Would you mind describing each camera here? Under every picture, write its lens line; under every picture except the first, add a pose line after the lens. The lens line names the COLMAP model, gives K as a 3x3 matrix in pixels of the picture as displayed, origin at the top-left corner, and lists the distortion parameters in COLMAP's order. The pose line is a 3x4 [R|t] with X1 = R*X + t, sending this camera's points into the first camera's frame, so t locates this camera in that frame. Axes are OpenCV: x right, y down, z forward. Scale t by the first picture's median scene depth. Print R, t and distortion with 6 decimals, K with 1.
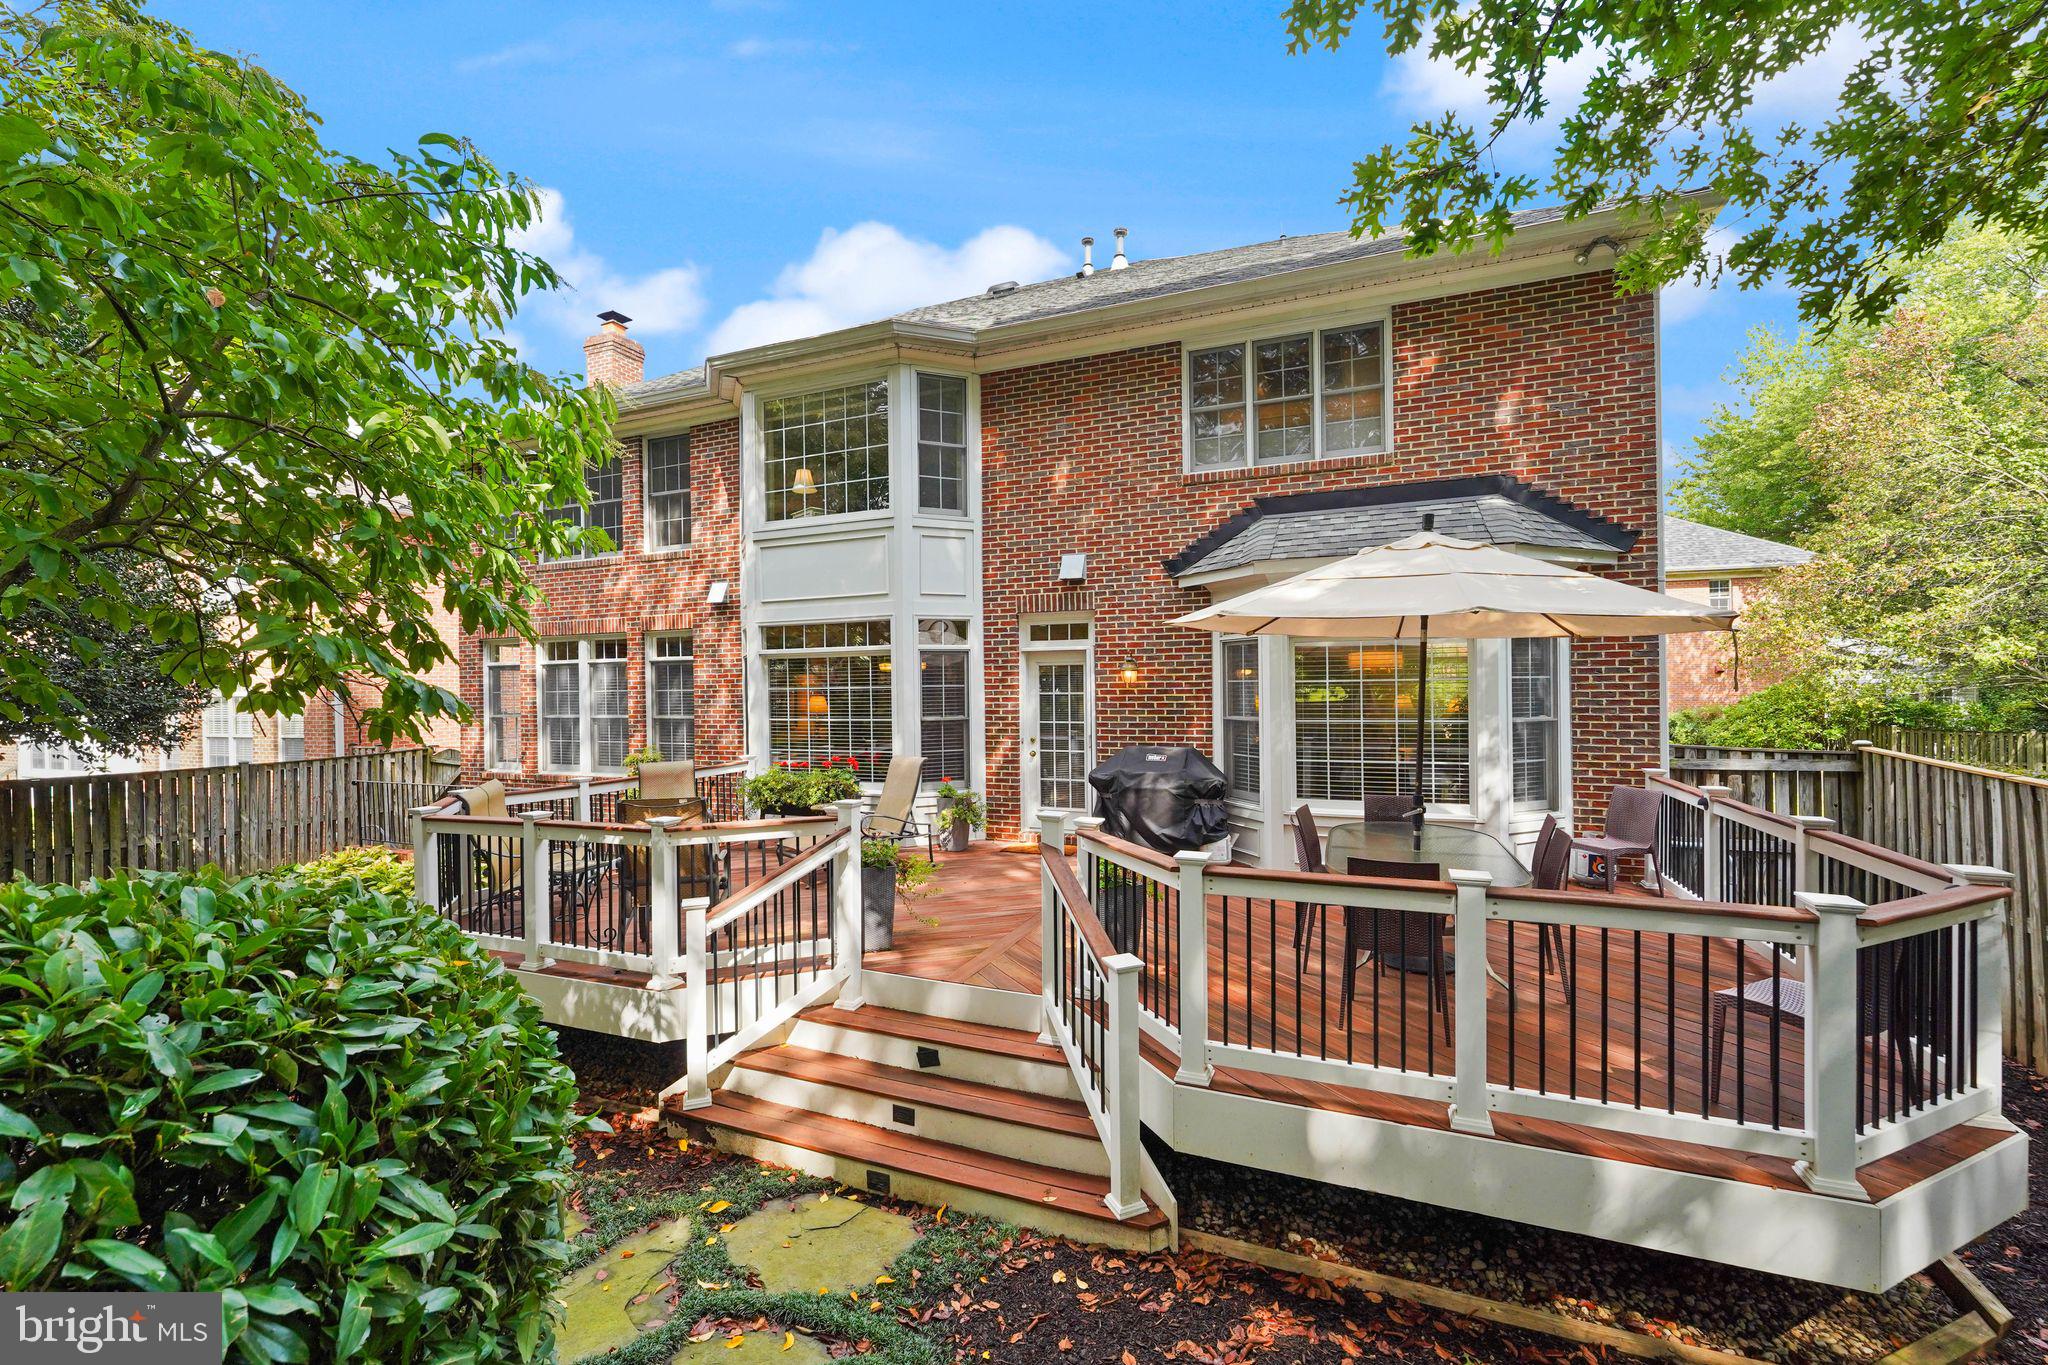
lens RADIAL K [[830.8, 0, 1020.0], [0, 830.8, 688.0], [0, 0, 1]] dist [-0.002266, 0.000068]
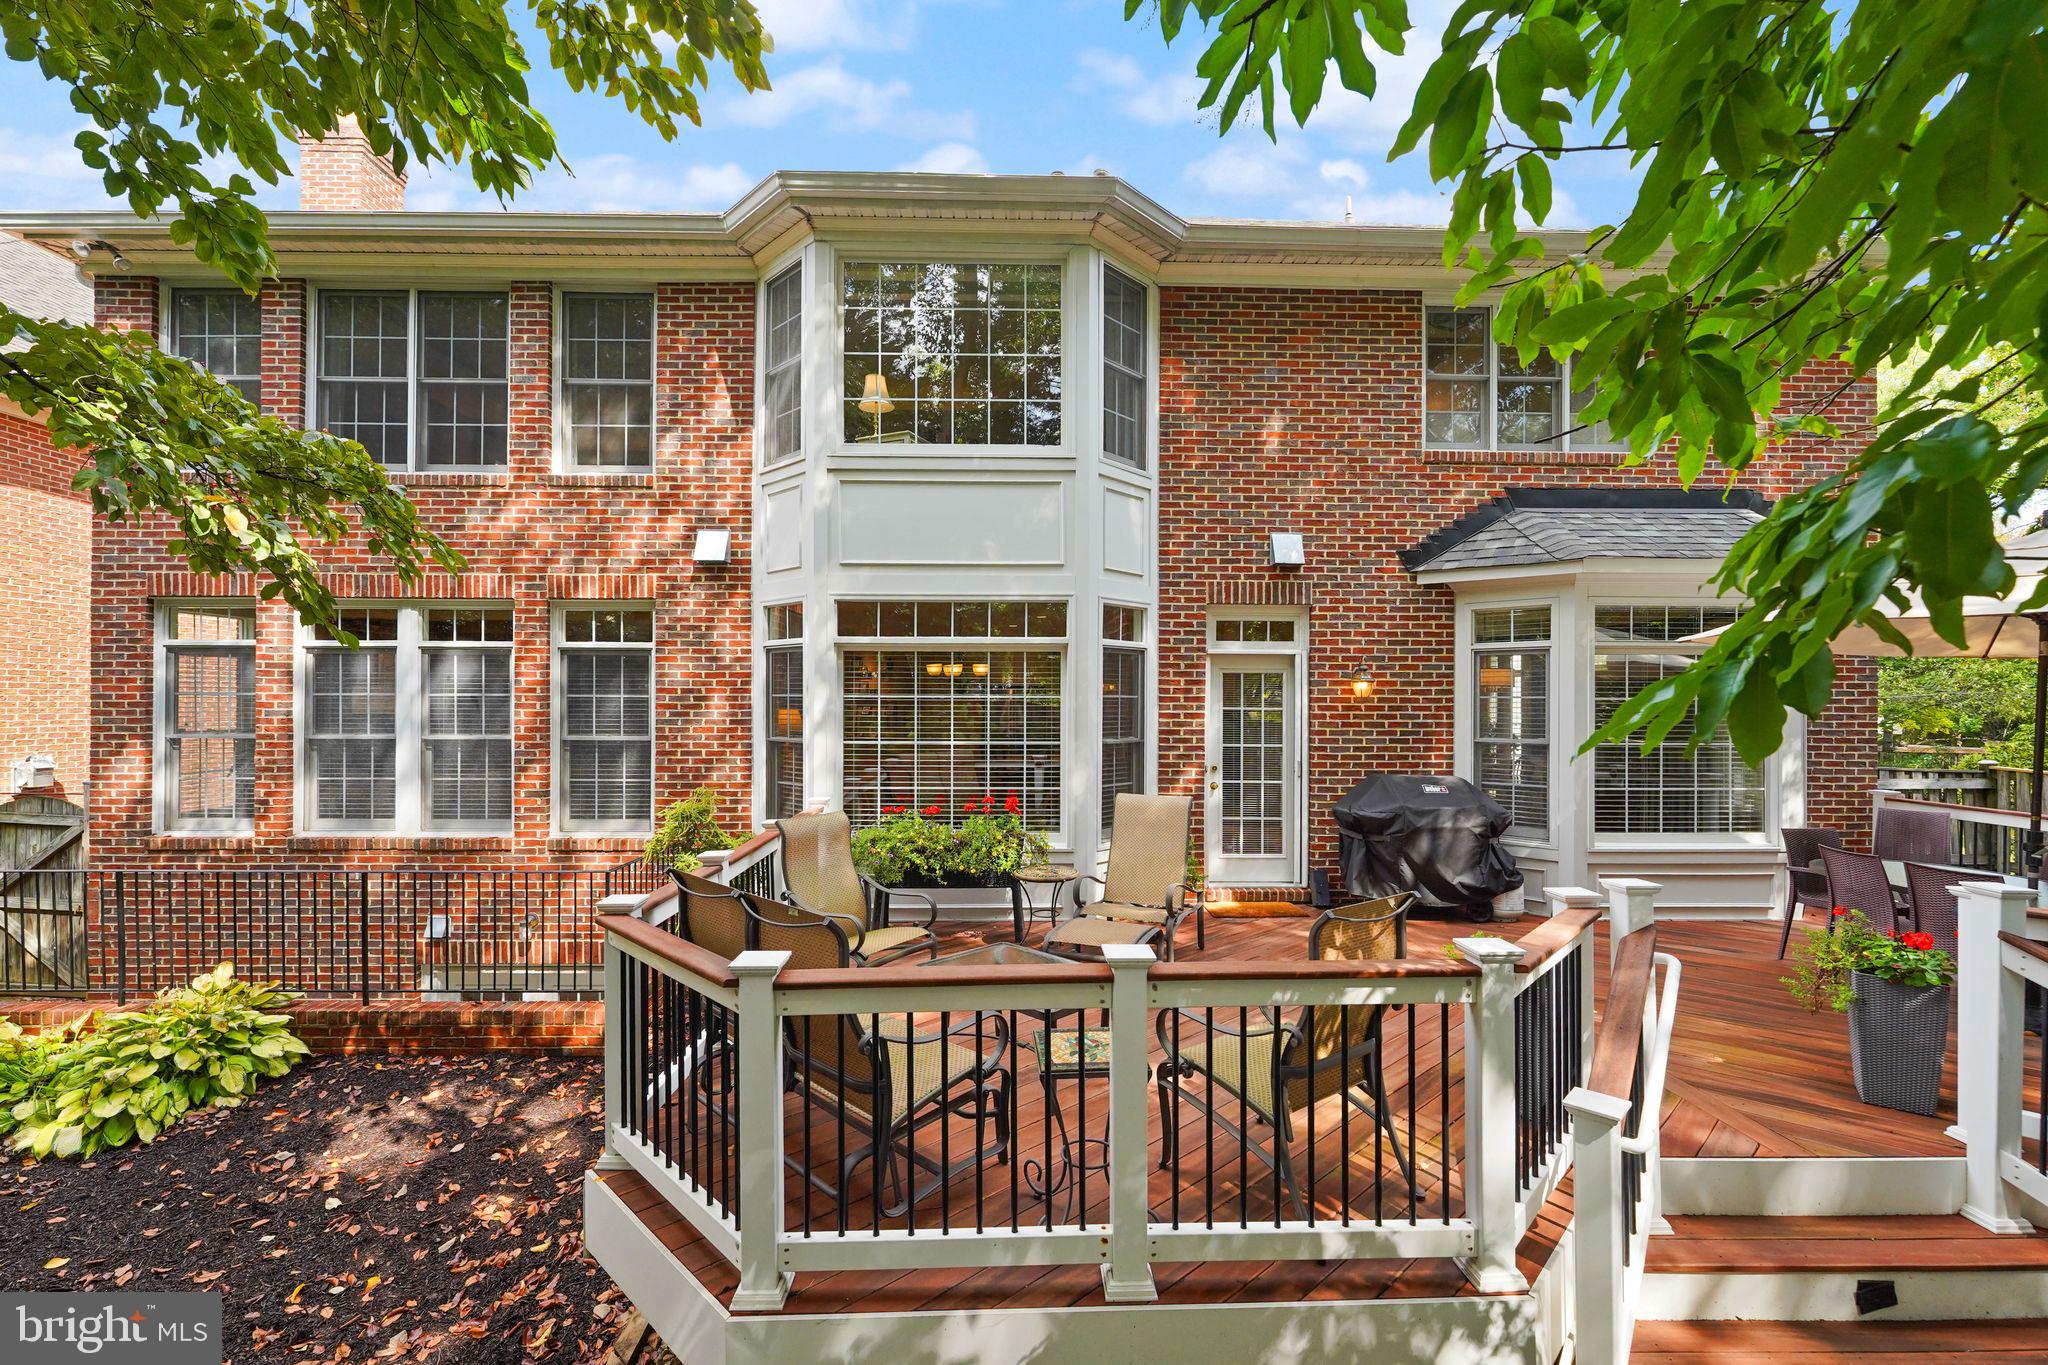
lens RADIAL K [[863.2, 0, 1025.2], [0, 863.2, 700.3], [0, 0, 1]] dist [-0.002630, -0.000770]
pose [[0.916007, 0.018573, 0.400733, -0.472959], [-0.015072, 0.999816, -0.011887, 0.011180], [-0.400880, 0.004849, 0.916118, 0.333746]]
